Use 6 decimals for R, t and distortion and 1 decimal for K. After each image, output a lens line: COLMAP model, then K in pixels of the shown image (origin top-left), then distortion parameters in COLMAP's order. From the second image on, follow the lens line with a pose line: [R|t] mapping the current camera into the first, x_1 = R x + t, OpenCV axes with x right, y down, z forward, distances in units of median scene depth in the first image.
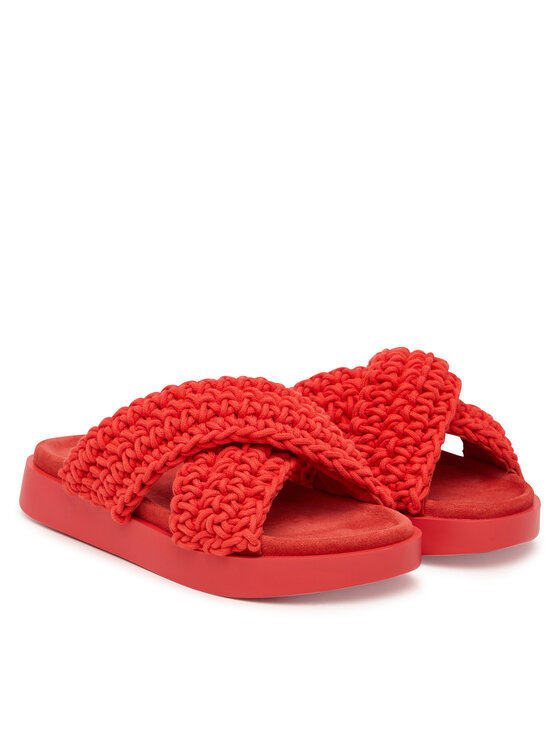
lens RADIAL K [[2193.2, 0, 280.0], [0, 2193.2, 373.0], [0, 0, 1]] dist [-0.003645, -0.048362]
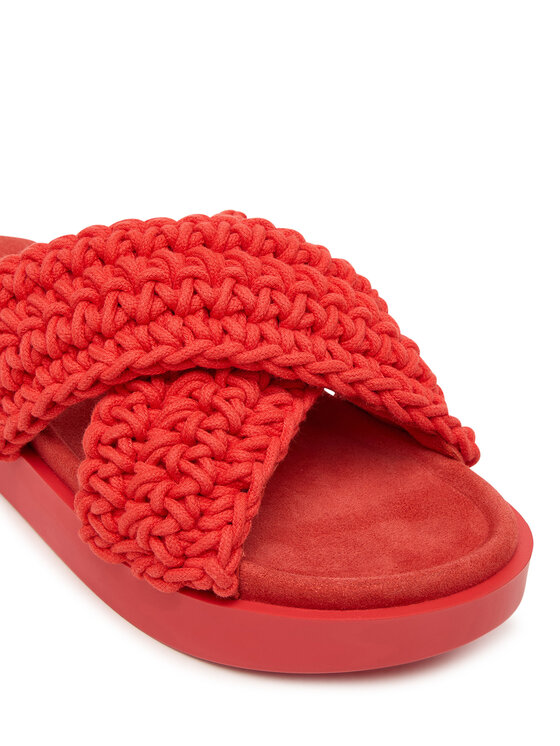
lens RADIAL K [[1299.4, 0, 280.0], [0, 1299.4, 373.0], [0, 0, 1]] dist [0.194635, -0.000072]
pose [[0.998319, 0.057867, -0.003290, -0.000593], [-0.053931, 0.948220, 0.313002, -0.066517], [0.021232, -0.312298, 0.949747, 0.700861]]
